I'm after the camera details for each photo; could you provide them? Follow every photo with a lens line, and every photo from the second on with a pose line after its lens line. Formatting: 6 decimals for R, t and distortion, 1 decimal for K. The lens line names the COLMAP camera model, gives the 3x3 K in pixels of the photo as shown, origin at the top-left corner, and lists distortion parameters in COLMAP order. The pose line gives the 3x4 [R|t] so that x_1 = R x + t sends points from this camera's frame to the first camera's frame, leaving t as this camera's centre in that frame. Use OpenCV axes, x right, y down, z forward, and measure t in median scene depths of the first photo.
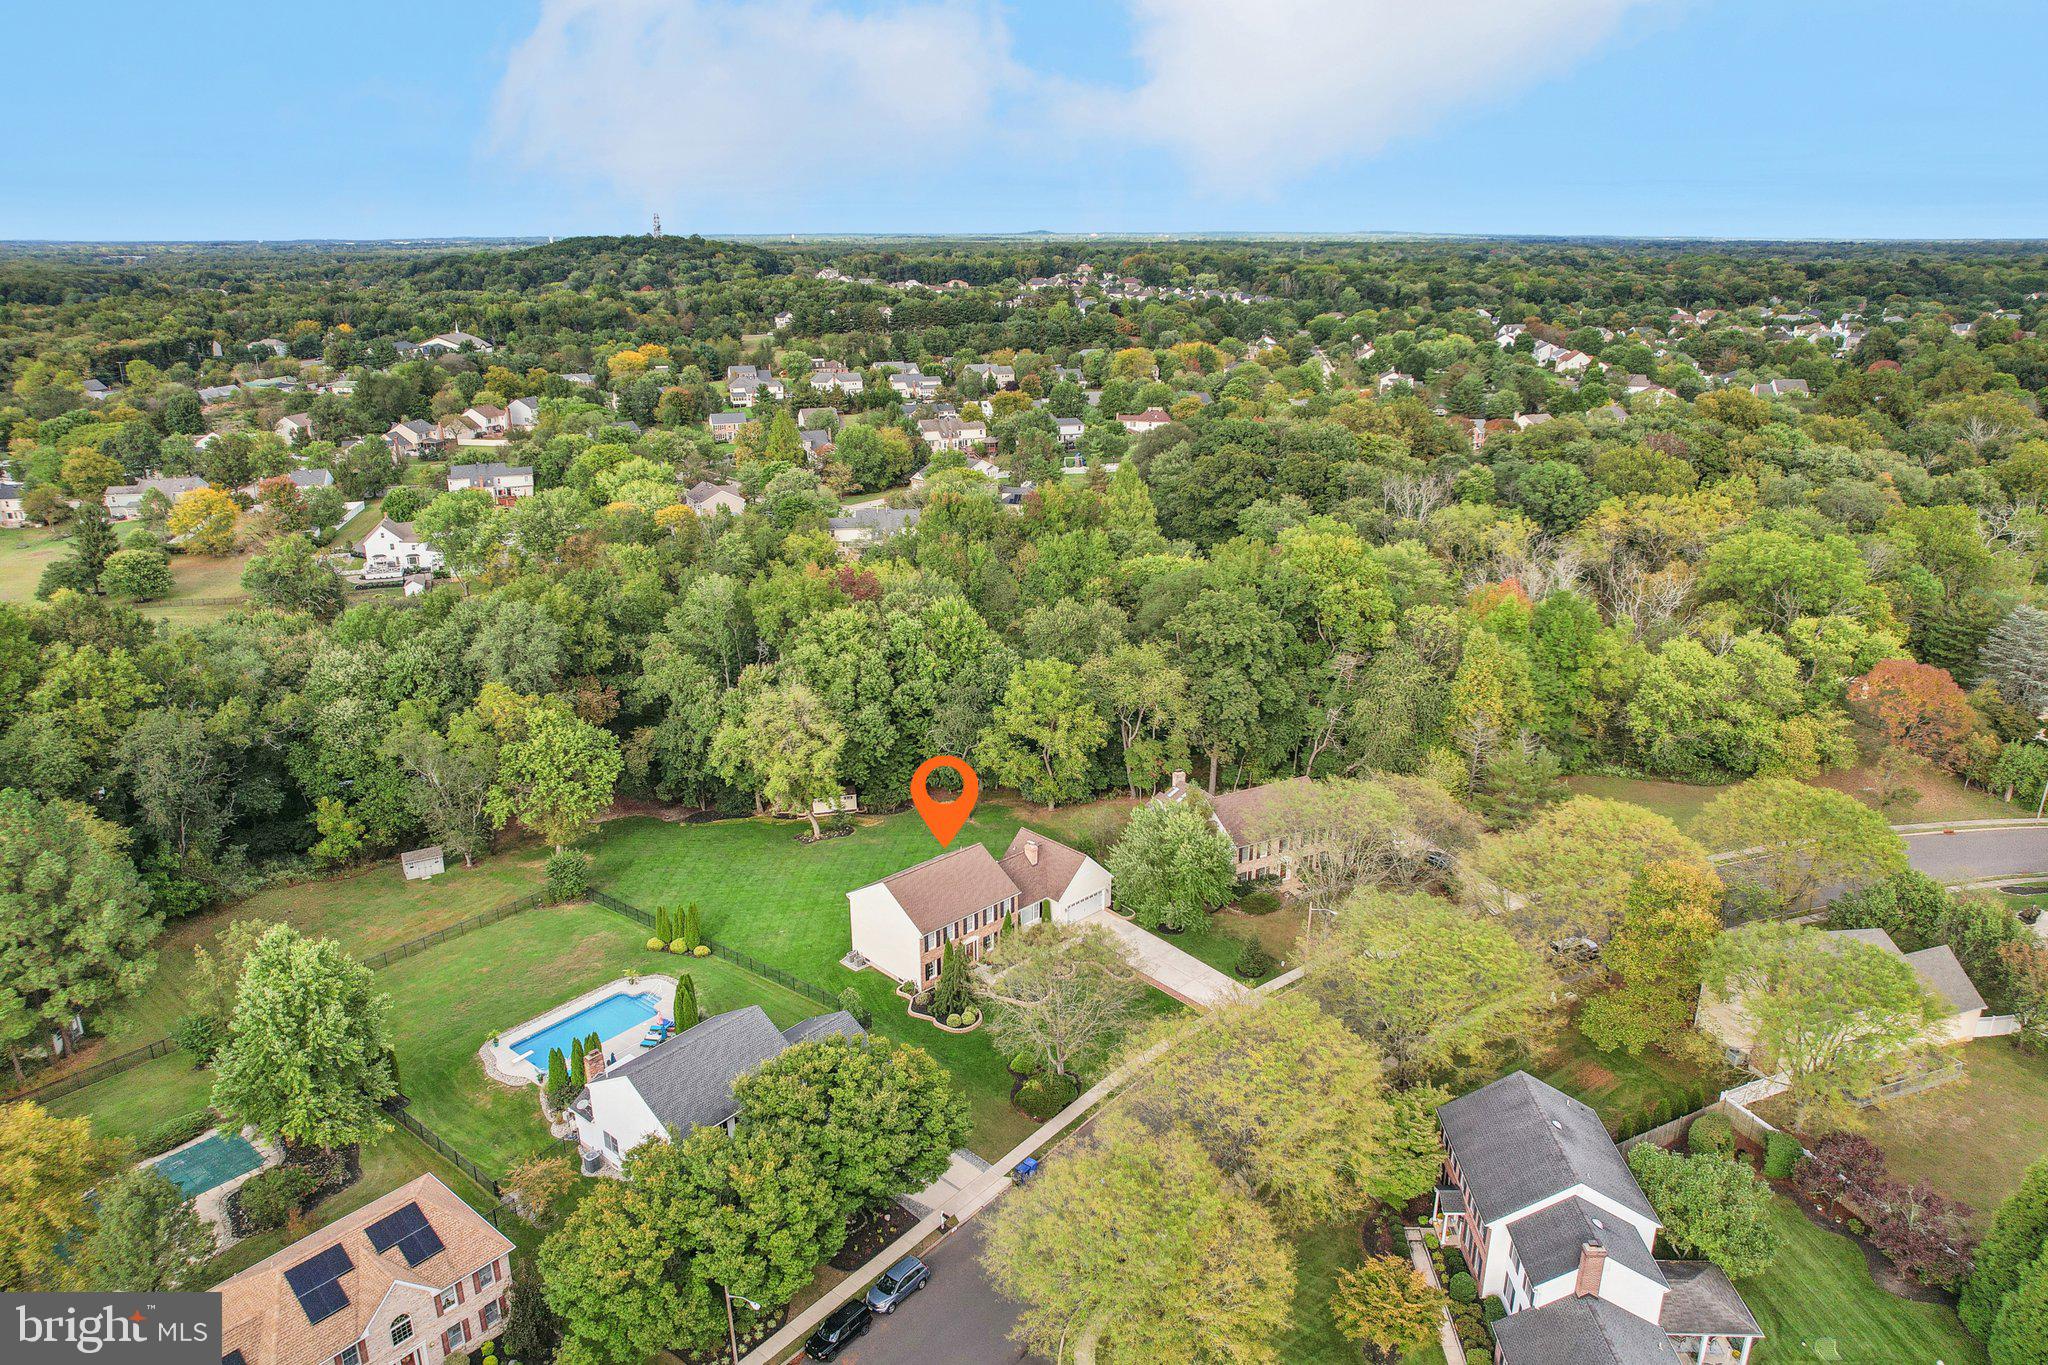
lens RADIAL K [[1335.0, 0, 1028.7], [0, 1335.0, 675.9], [0, 0, 1]] dist [-0.067181, 0.051468]
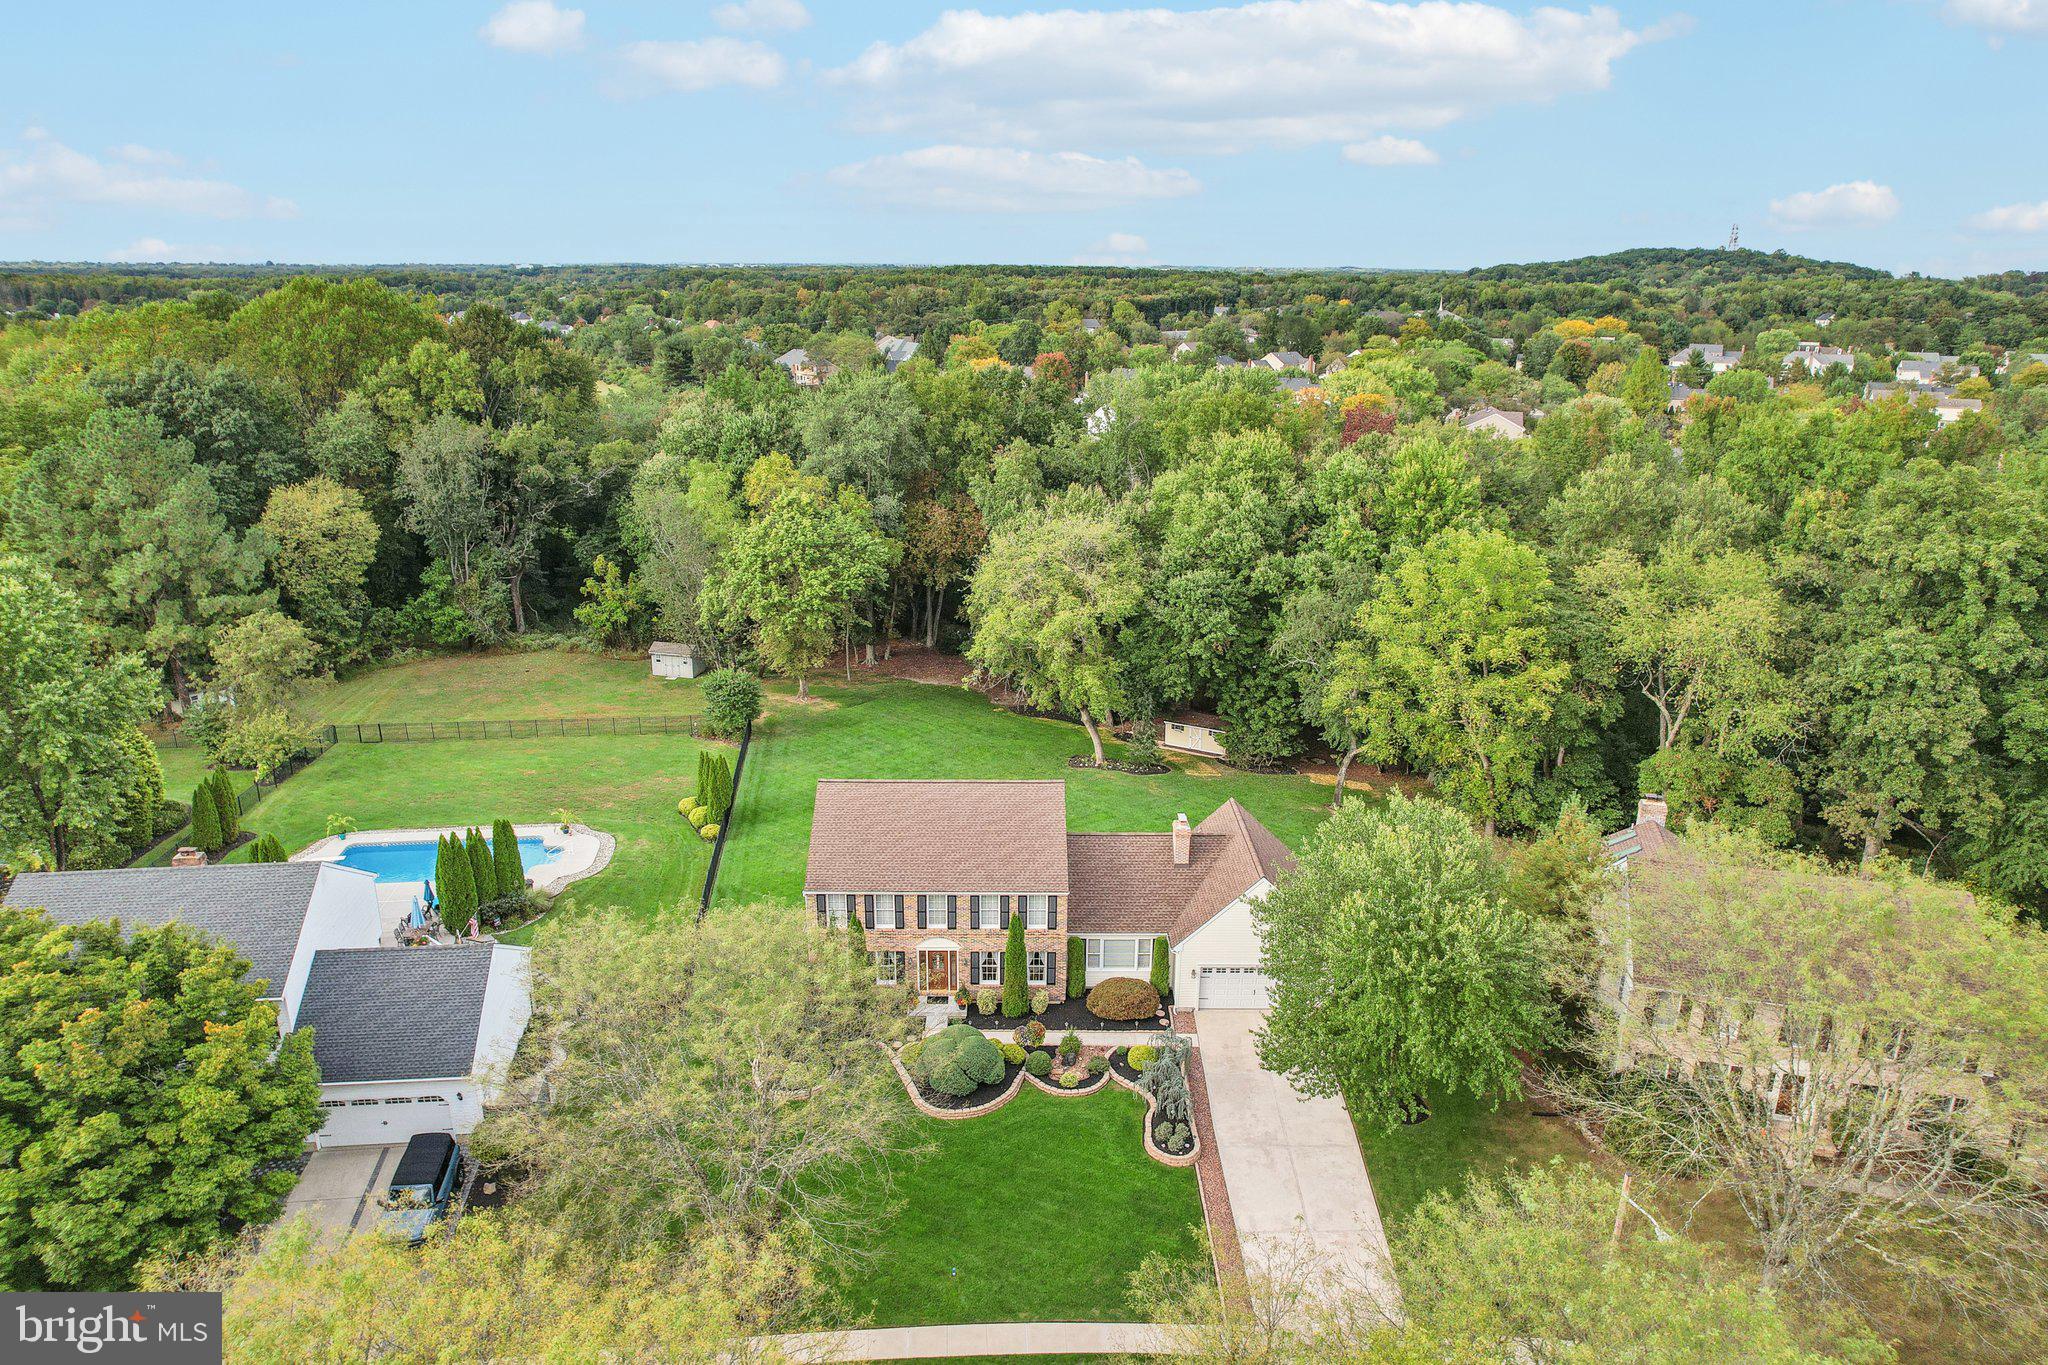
lens RADIAL K [[1329.8, 0, 1027.7], [0, 1329.8, 675.5], [0, 0, 1]] dist [-0.062431, 0.040475]
pose [[0.725271, 0.210250, -0.655574, 0.237092], [-0.224678, 0.972376, 0.063287, 0.050302], [0.650770, 0.101393, 0.752474, 0.529131]]
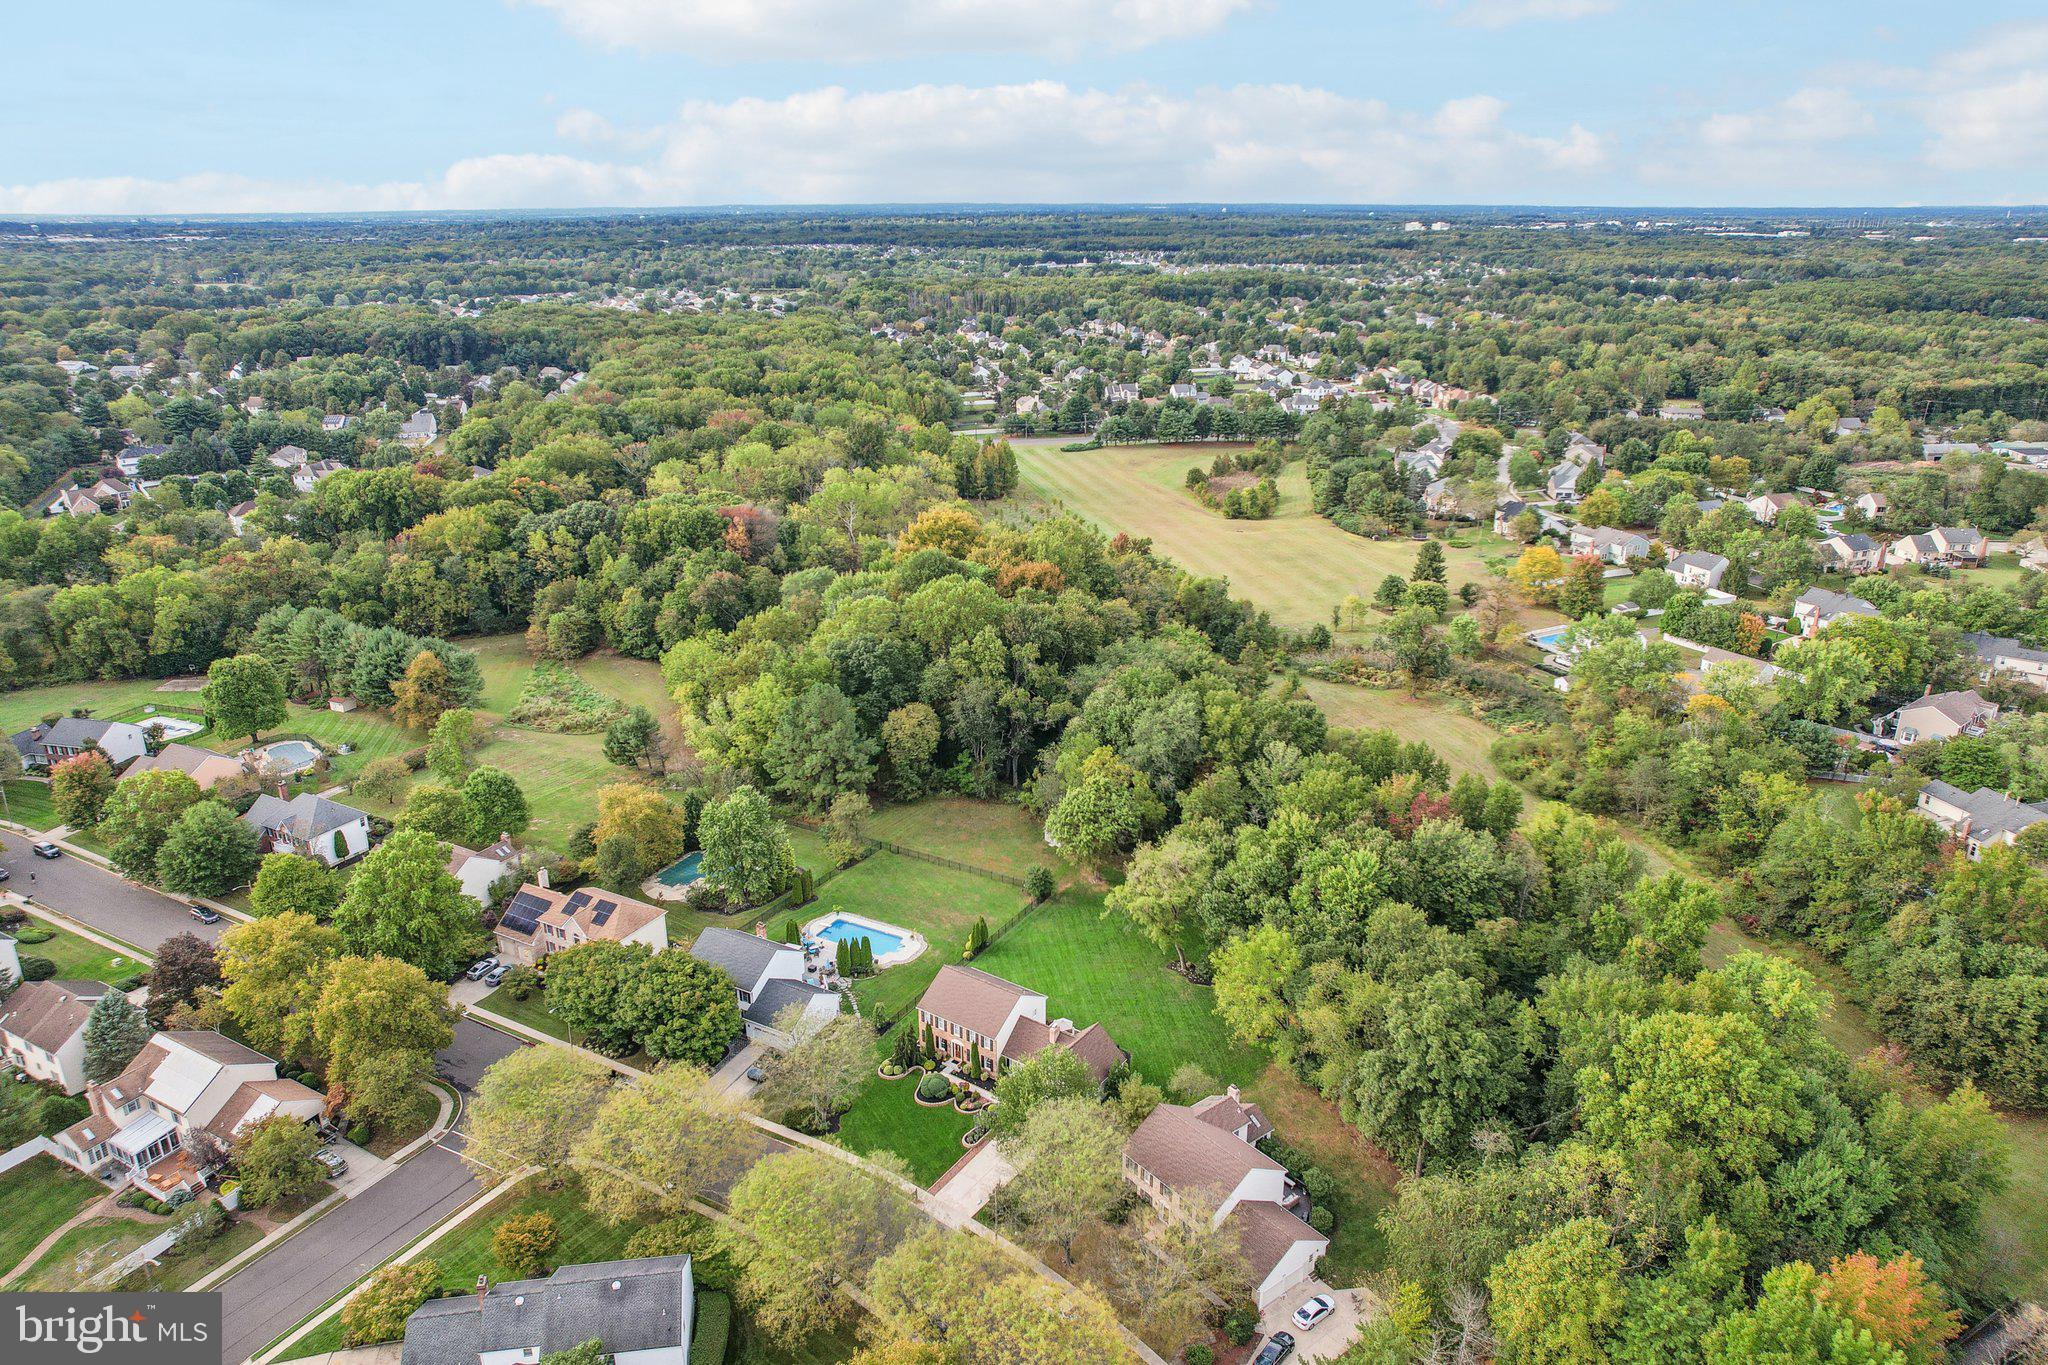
lens RADIAL K [[1335.0, 0, 1028.7], [0, 1335.0, 675.9], [0, 0, 1]] dist [-0.067181, 0.051468]
pose [[0.186867, 0.326696, -0.926472, 0.886895], [-0.309942, 0.914523, 0.259968, -0.412466], [0.932211, 0.238573, 0.272151, 0.516191]]
